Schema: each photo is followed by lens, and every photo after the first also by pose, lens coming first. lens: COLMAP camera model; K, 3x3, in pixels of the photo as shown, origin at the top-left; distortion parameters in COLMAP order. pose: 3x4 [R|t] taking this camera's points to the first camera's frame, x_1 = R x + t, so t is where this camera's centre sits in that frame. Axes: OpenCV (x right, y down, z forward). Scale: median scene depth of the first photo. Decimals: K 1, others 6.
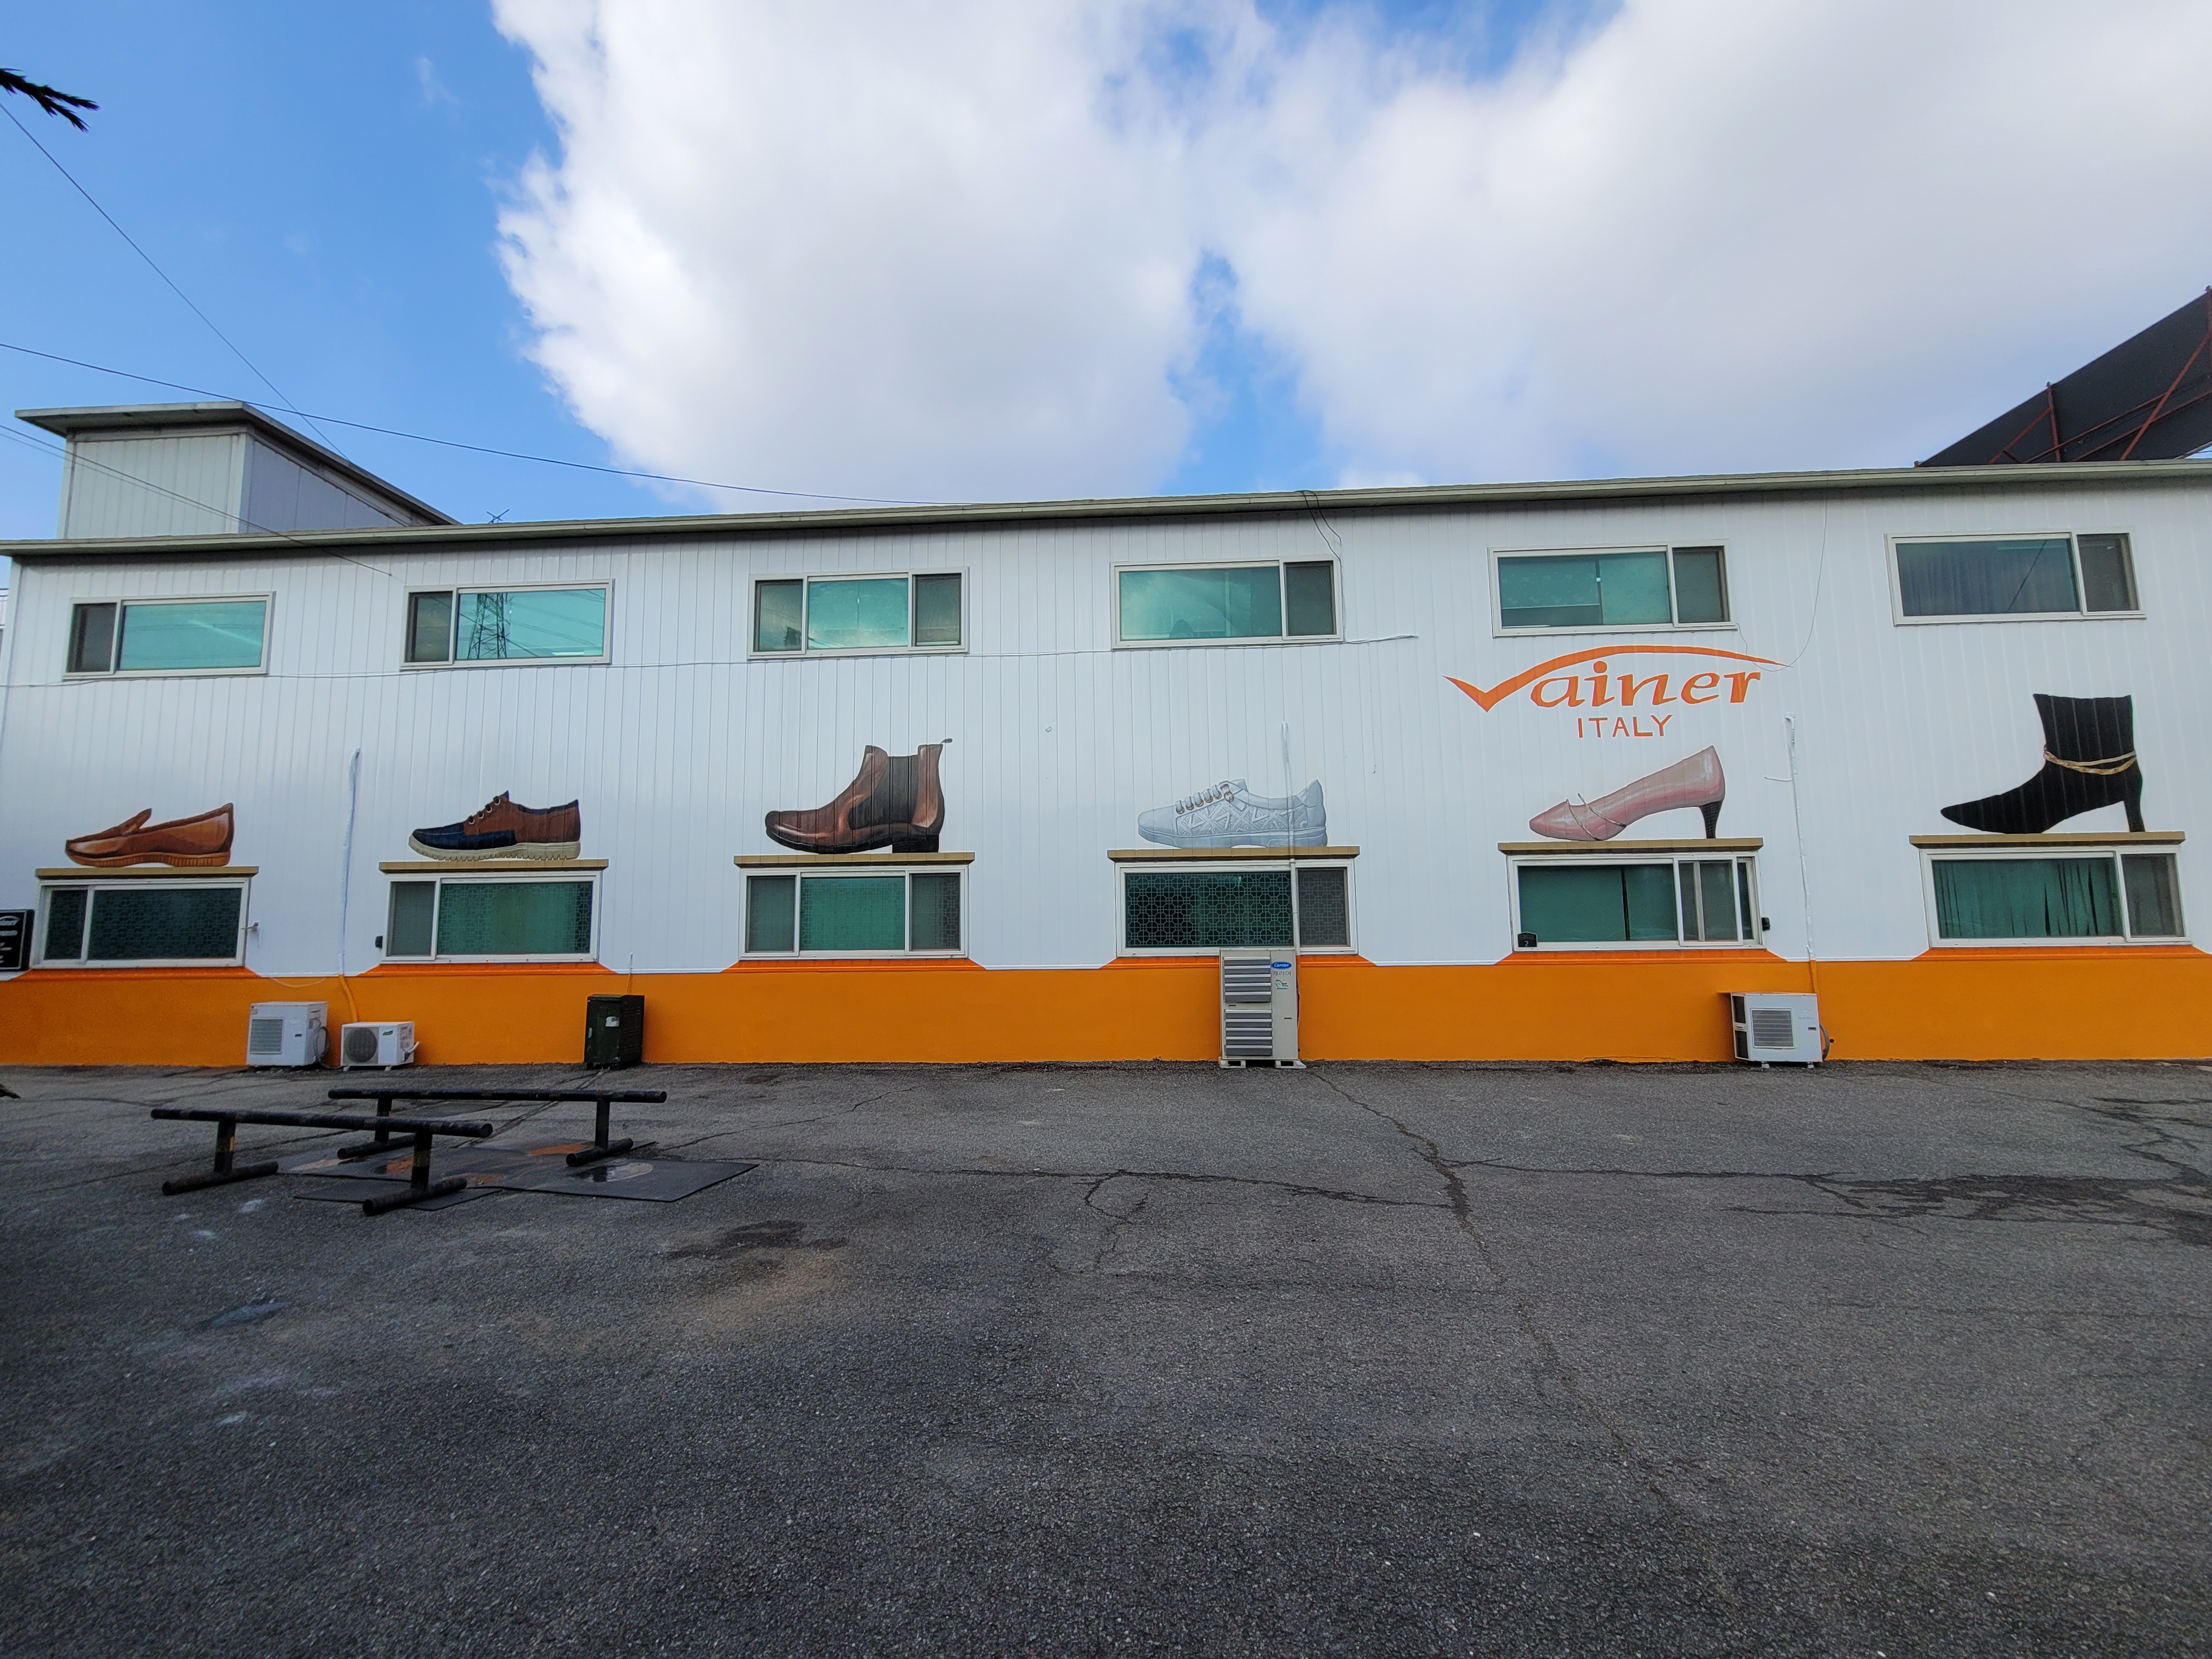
lens RADIAL K [[896.1, 0, 1091.6], [0, 896.1, 849.5], [0, 0, 1]] dist [0.000145, -0.000751]
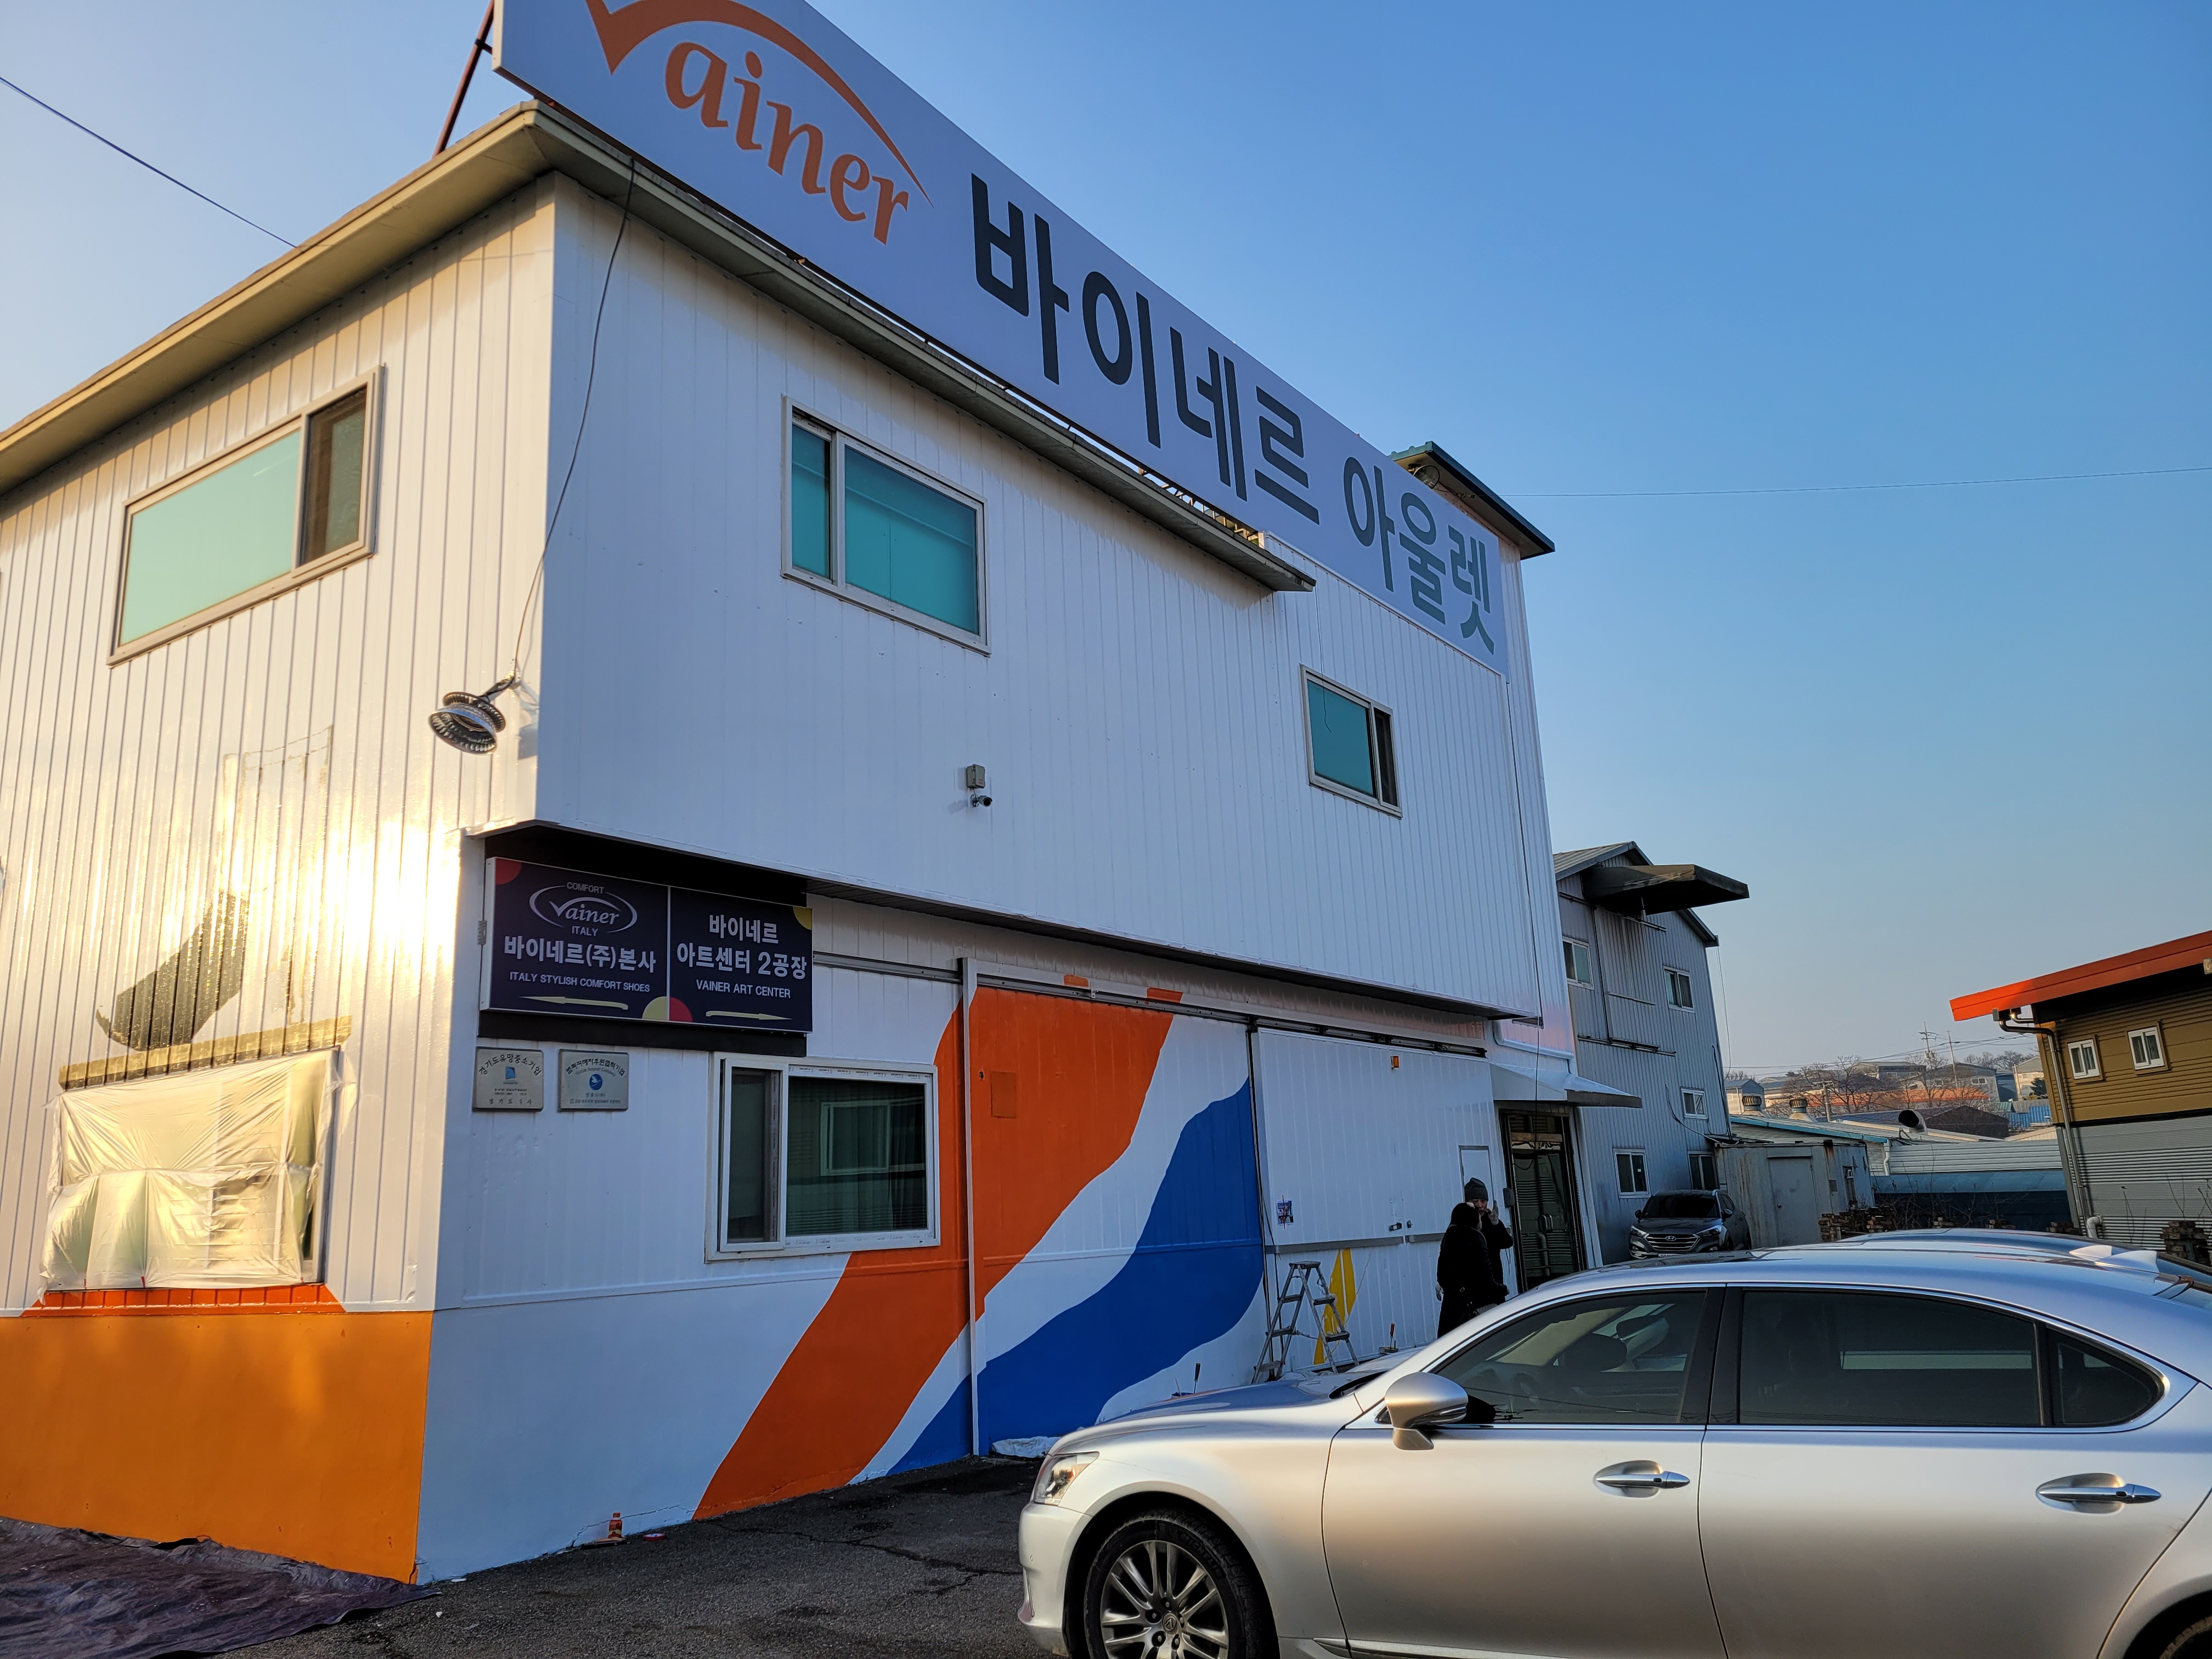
lens RADIAL K [[1632.7, 0, 1085.3], [0, 1632.7, 809.0], [0, 0, 1]] dist [0.070931, -0.044981]
pose [[0.845326, -0.149201, -0.512994, 1.883352], [0.087757, 0.985948, -0.142148, 0.026289], [0.526994, 0.075143, 0.846541, 0.471688]]
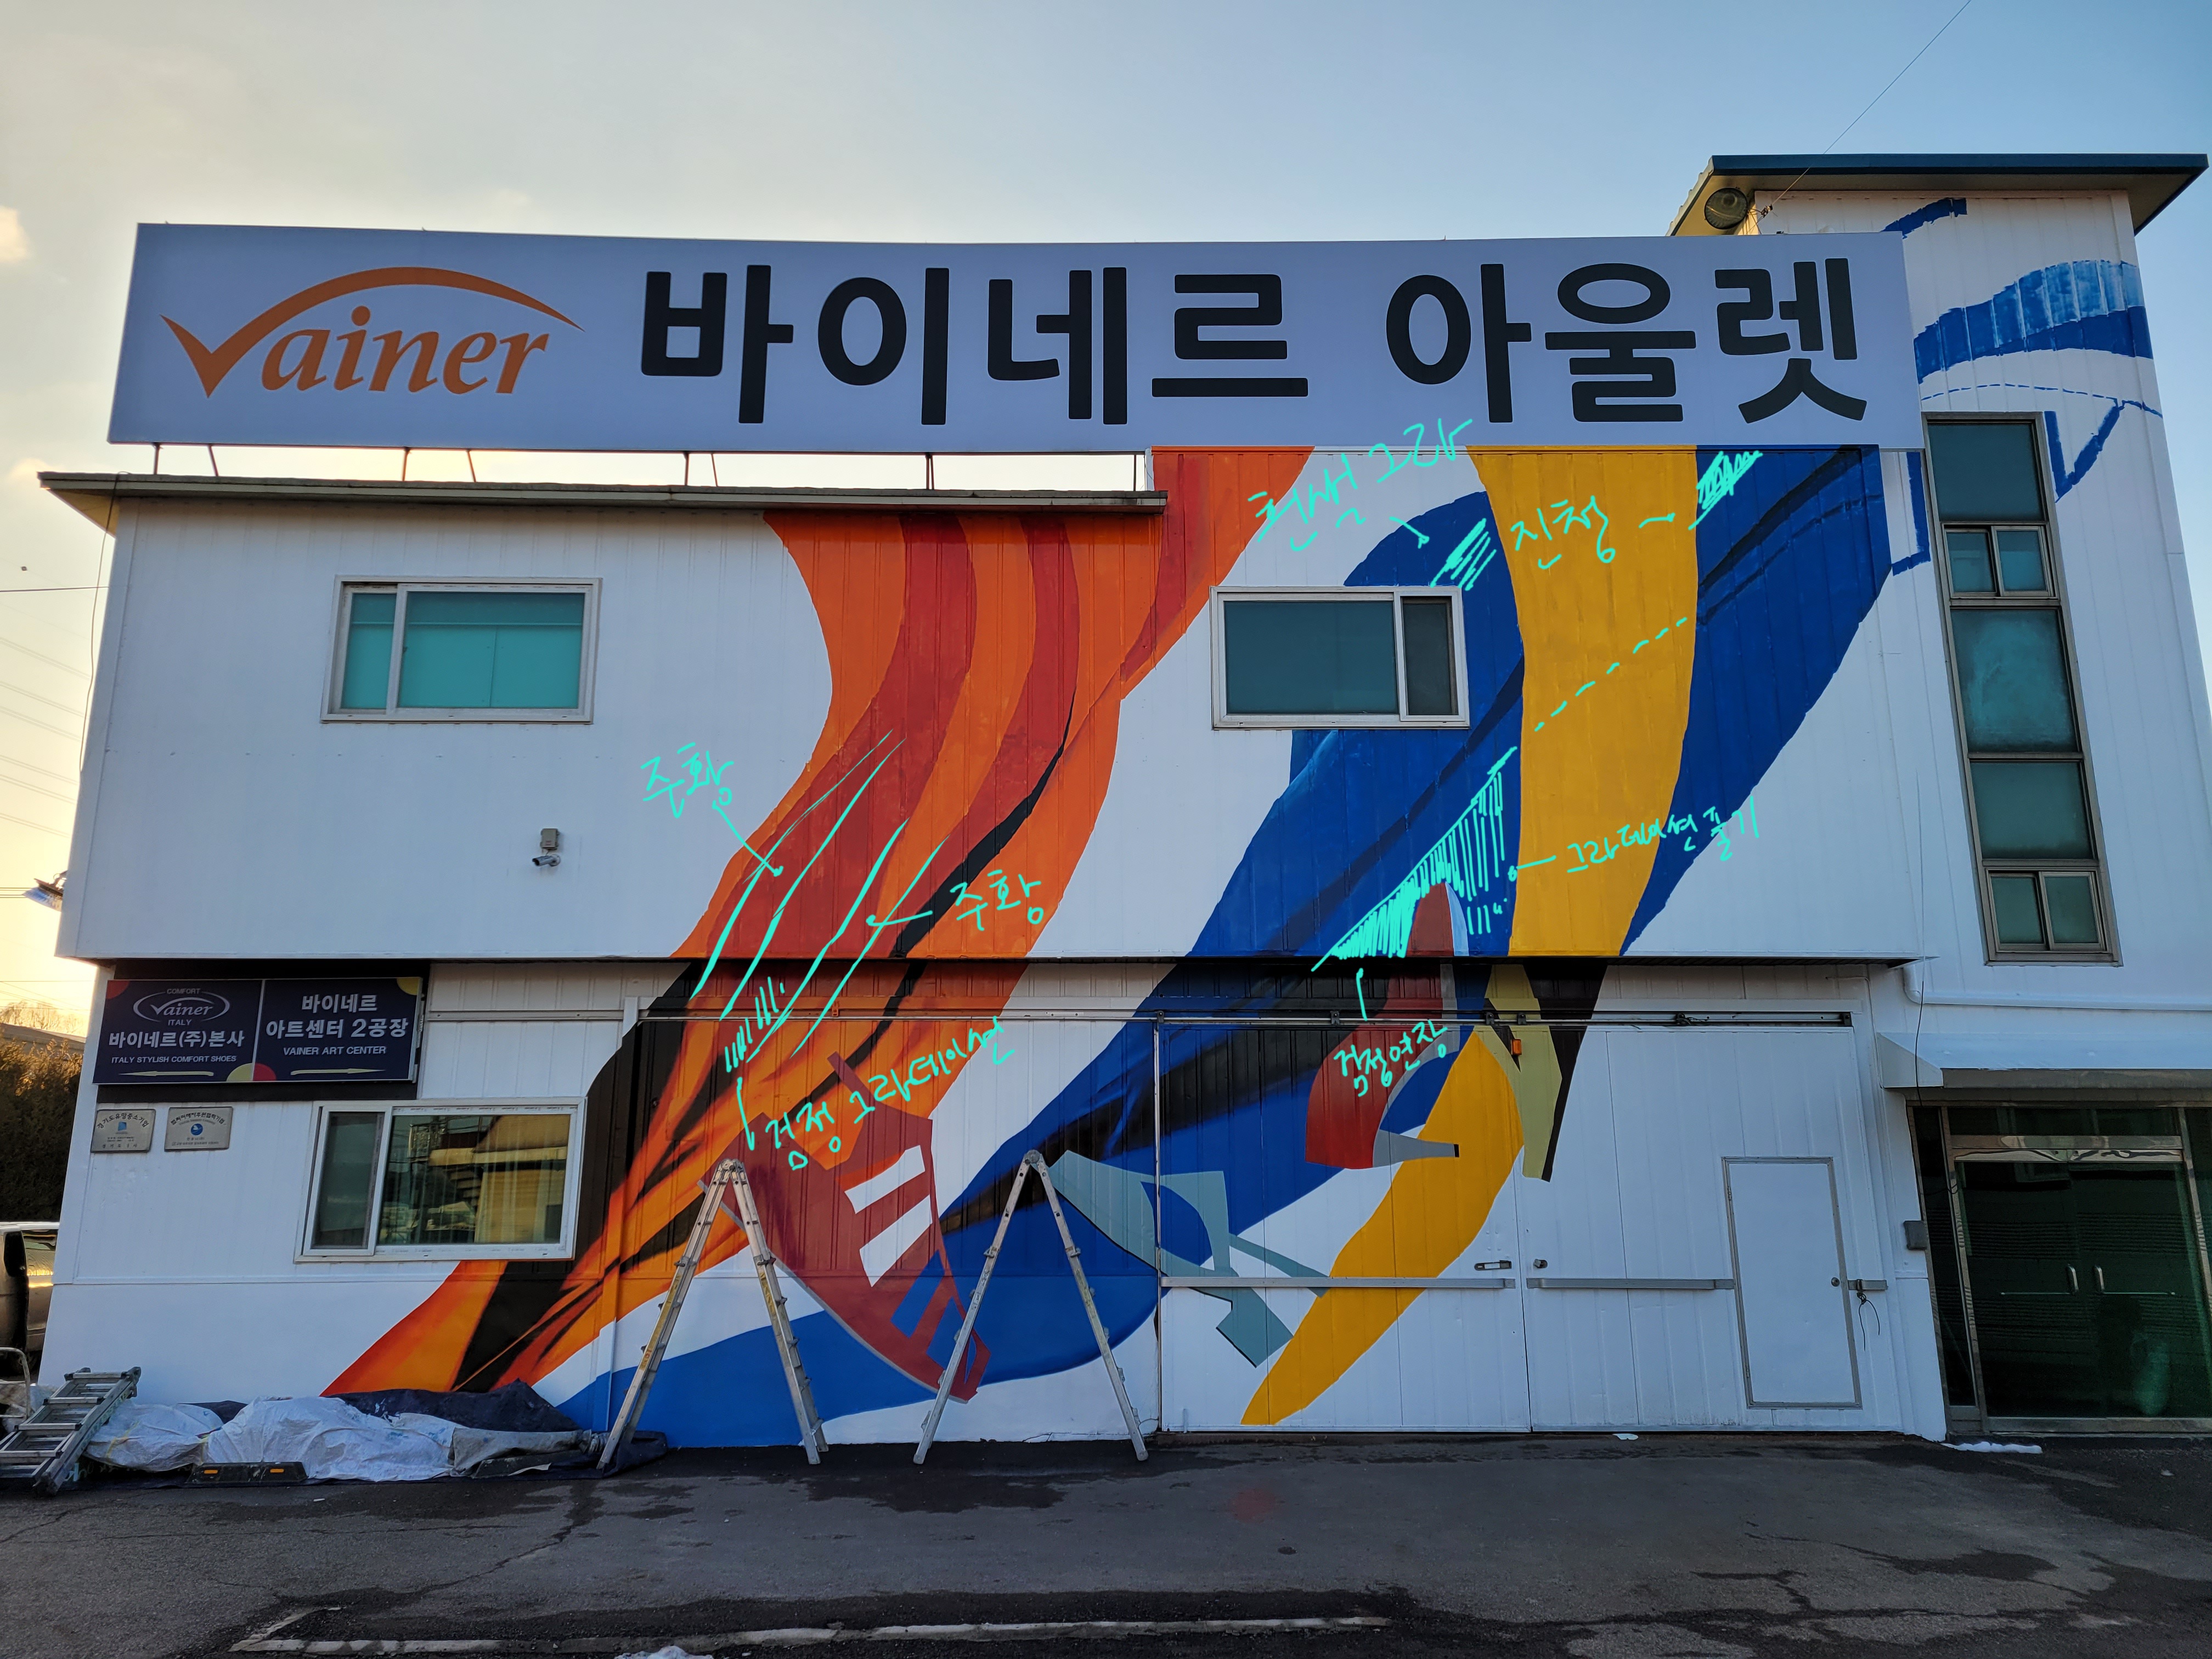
lens RADIAL K [[1632.7, 0, 1117.8], [0, 1632.7, 839.0], [0, 0, 1]] dist [0.070931, -0.044981]
pose [[0.079012, -0.225062, -0.971135, 2.431452], [0.109354, 0.970259, -0.215962, 0.142024], [0.990858, -0.089133, 0.101274, 1.544421]]
